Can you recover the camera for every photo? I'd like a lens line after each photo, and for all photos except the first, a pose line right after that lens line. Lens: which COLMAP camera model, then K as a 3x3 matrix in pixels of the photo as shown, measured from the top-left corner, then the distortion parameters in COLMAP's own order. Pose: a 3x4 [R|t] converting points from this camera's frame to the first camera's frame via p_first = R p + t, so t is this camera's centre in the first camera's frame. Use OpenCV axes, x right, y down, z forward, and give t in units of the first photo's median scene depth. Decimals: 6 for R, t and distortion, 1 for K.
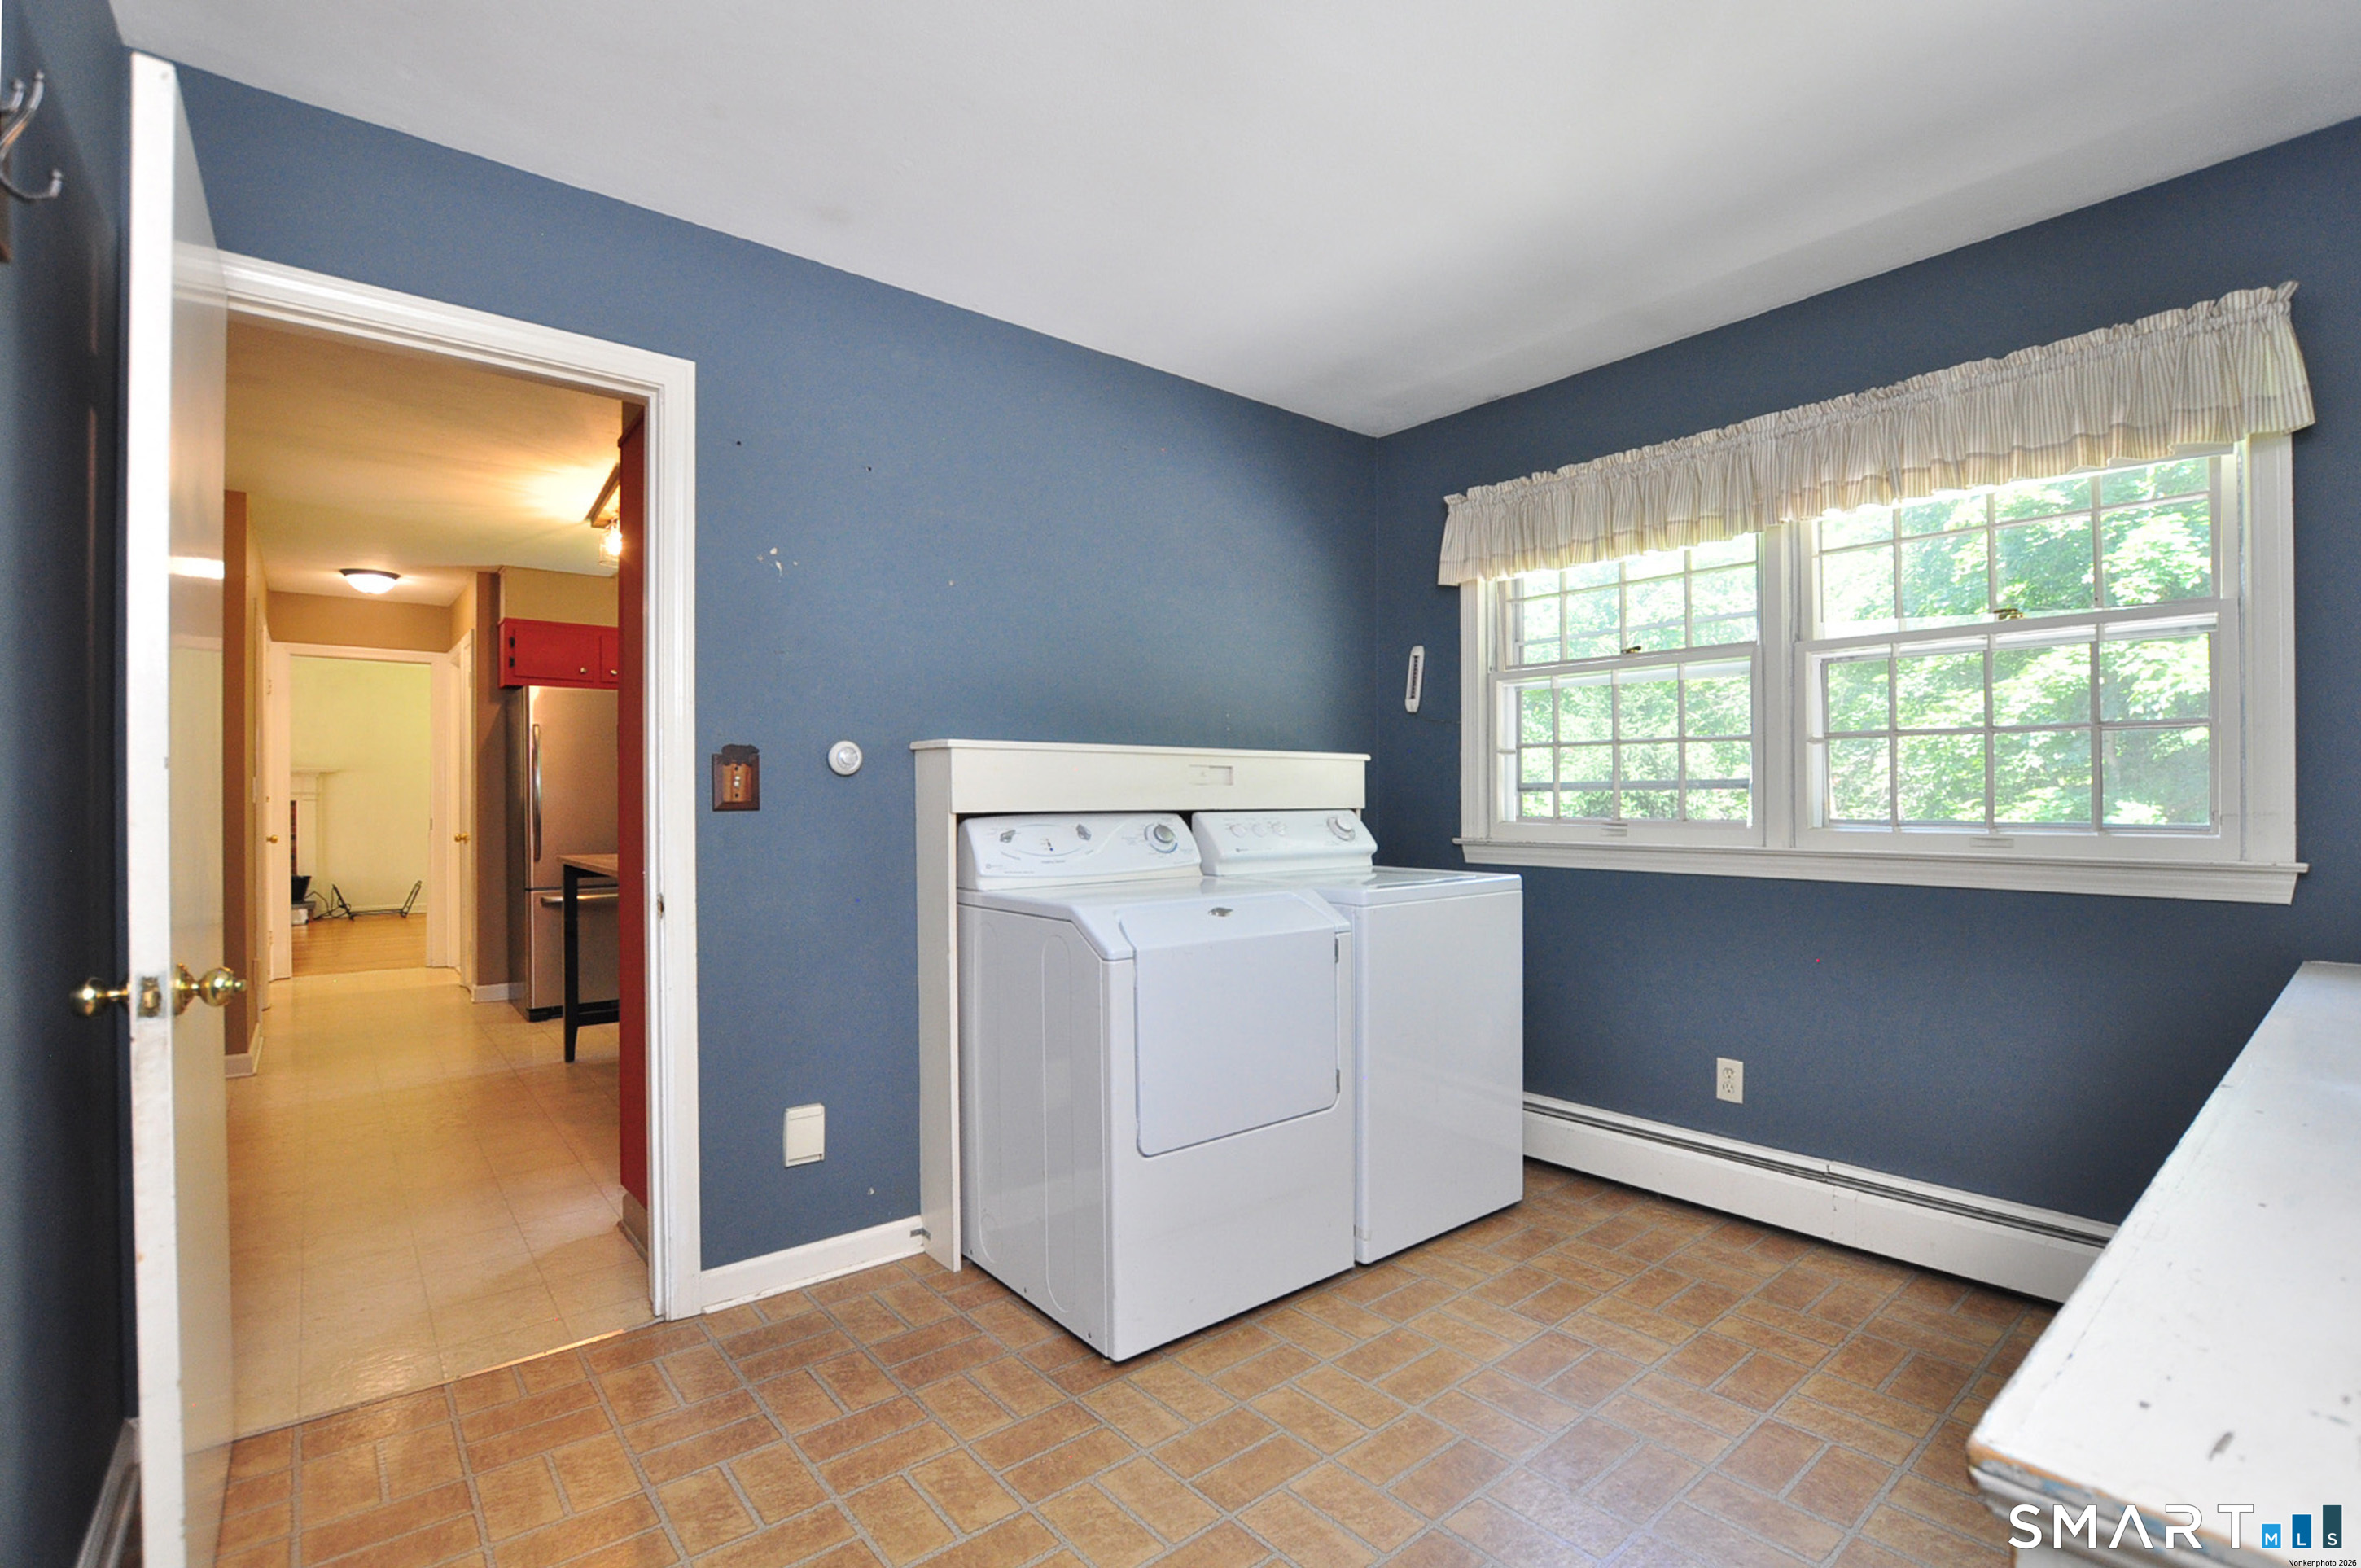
lens RADIAL K [[1040.7, 0, 1189.7], [0, 1040.7, 785.9], [0, 0, 1]] dist [-0.005200, 0.000174]
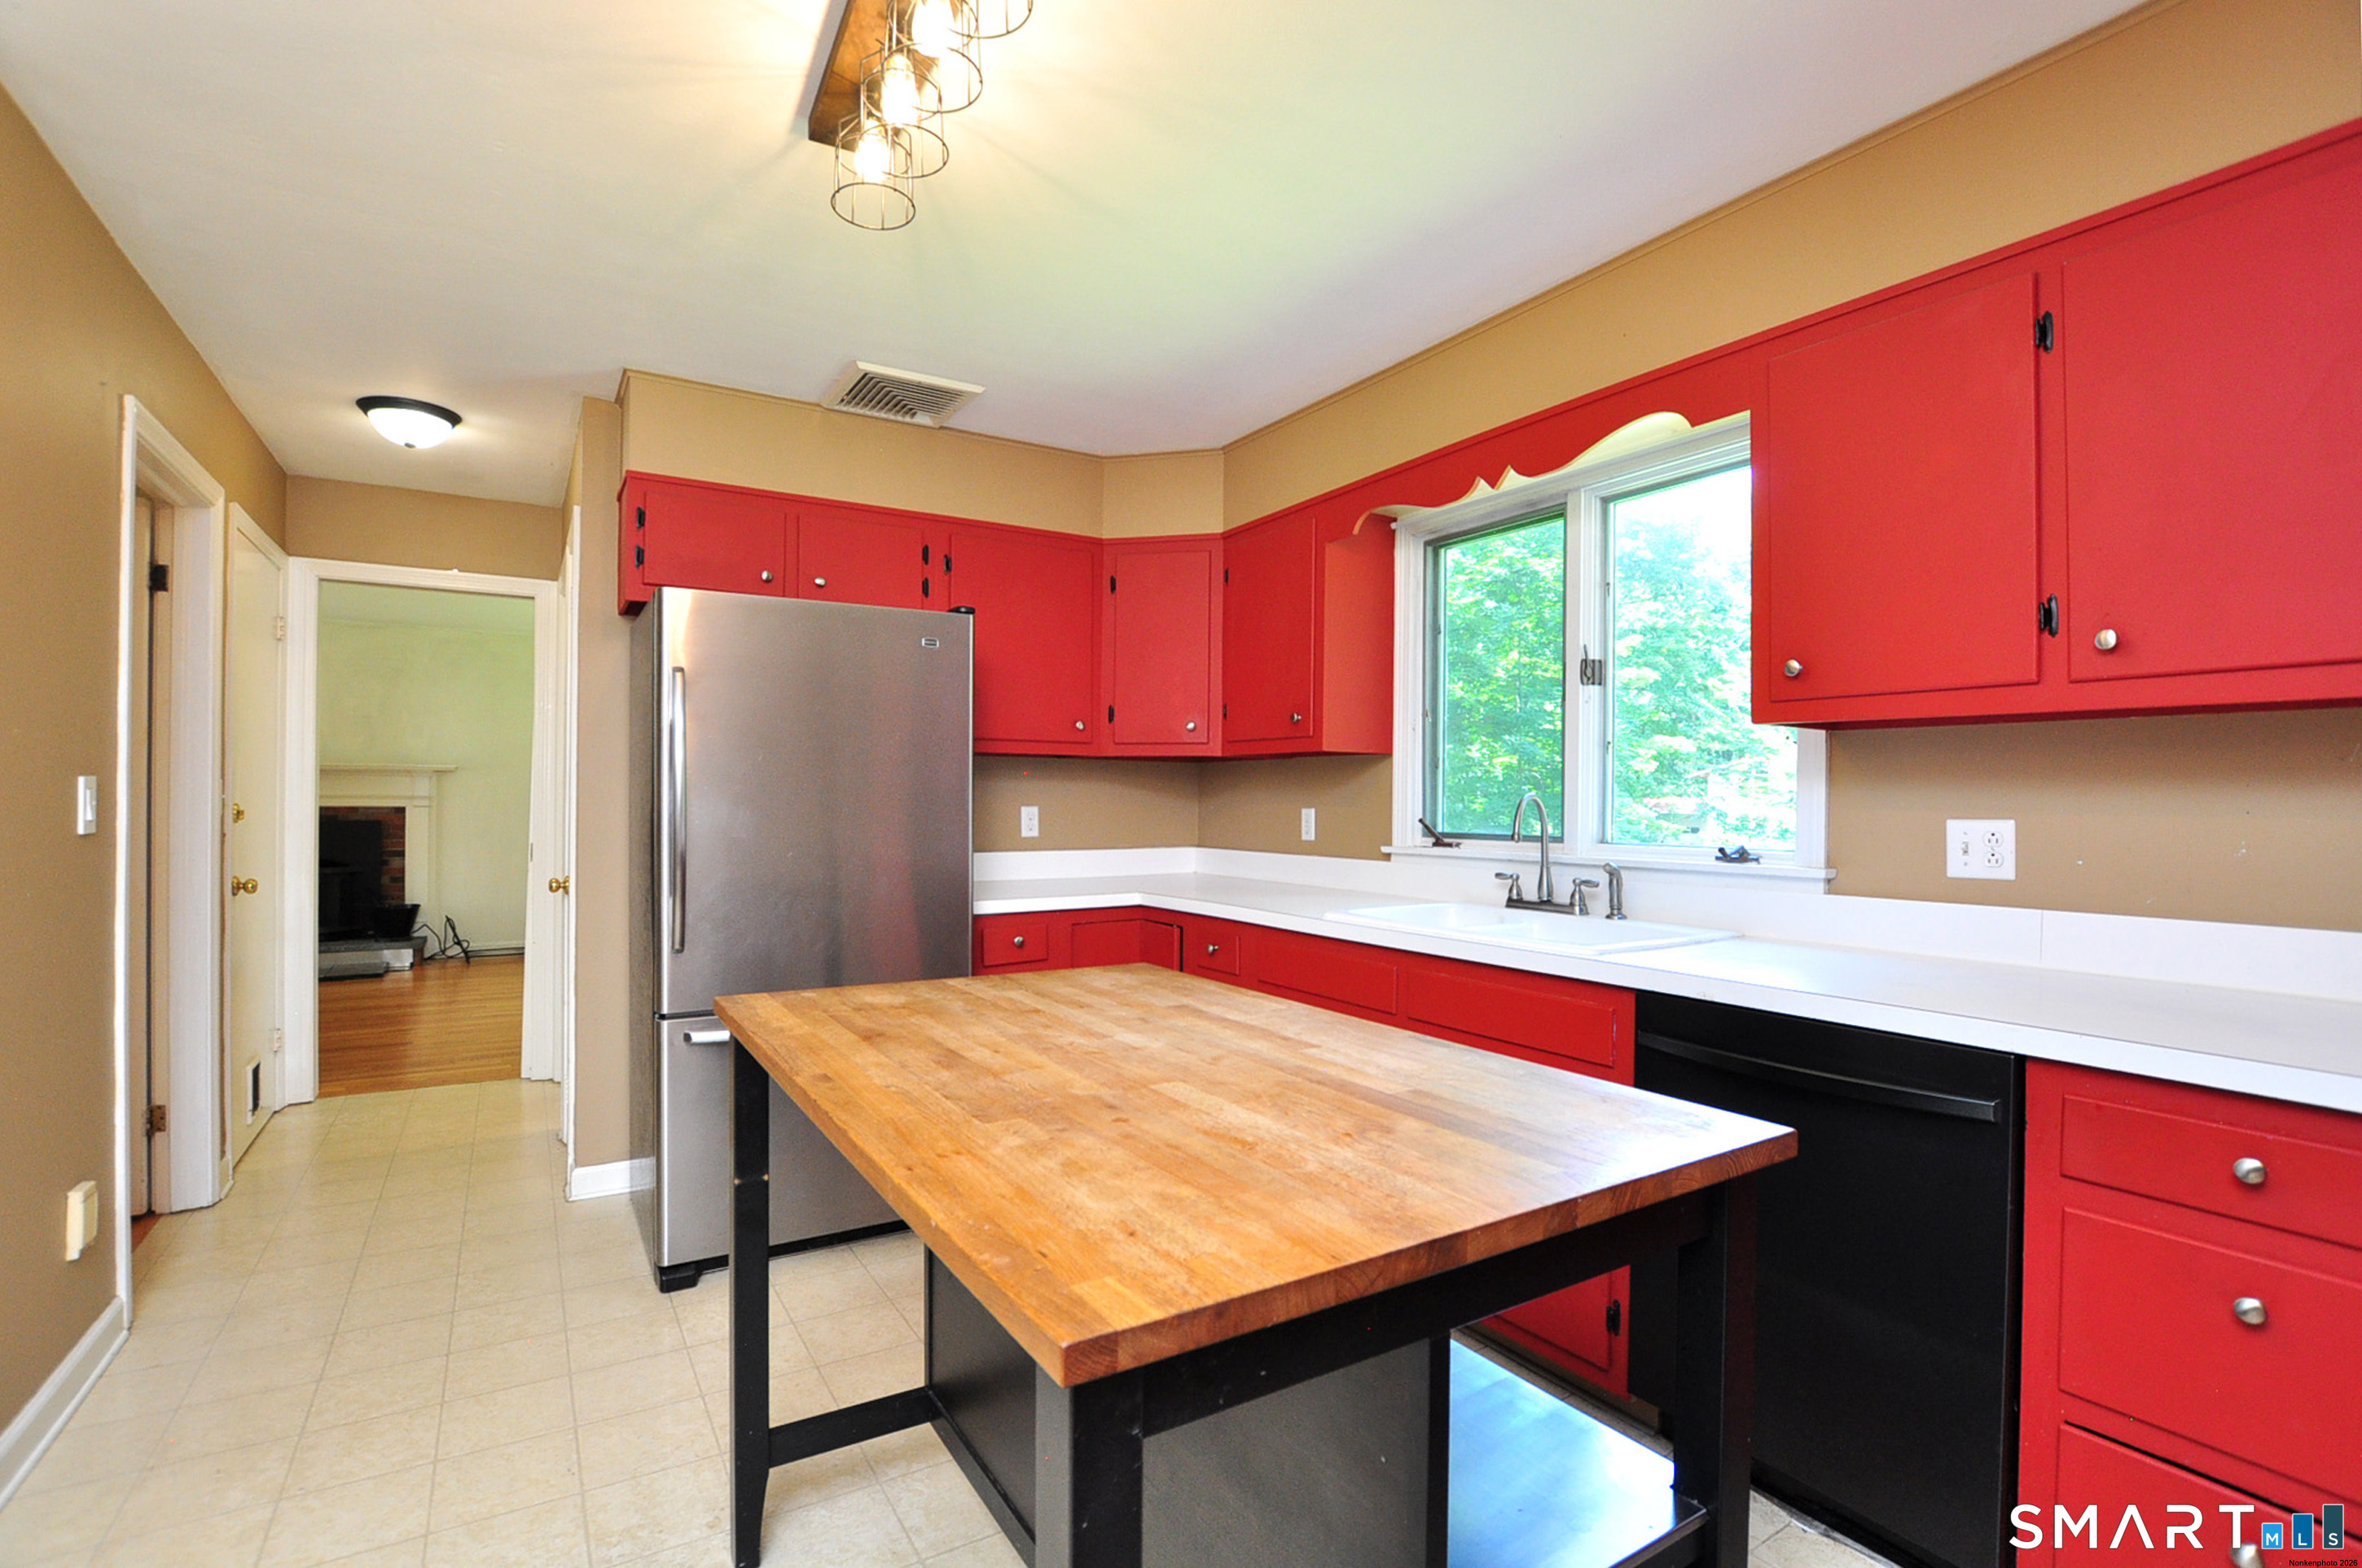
lens RADIAL K [[1041.2, 0, 1173.5], [0, 1041.2, 788.0], [0, 0, 1]] dist [-0.005200, 0.000174]
pose [[0.990879, 0.003002, -0.134724, -0.300060], [-0.003103, 0.999995, -0.000535, -0.001503], [0.134722, 0.000948, 0.990883, 0.492978]]
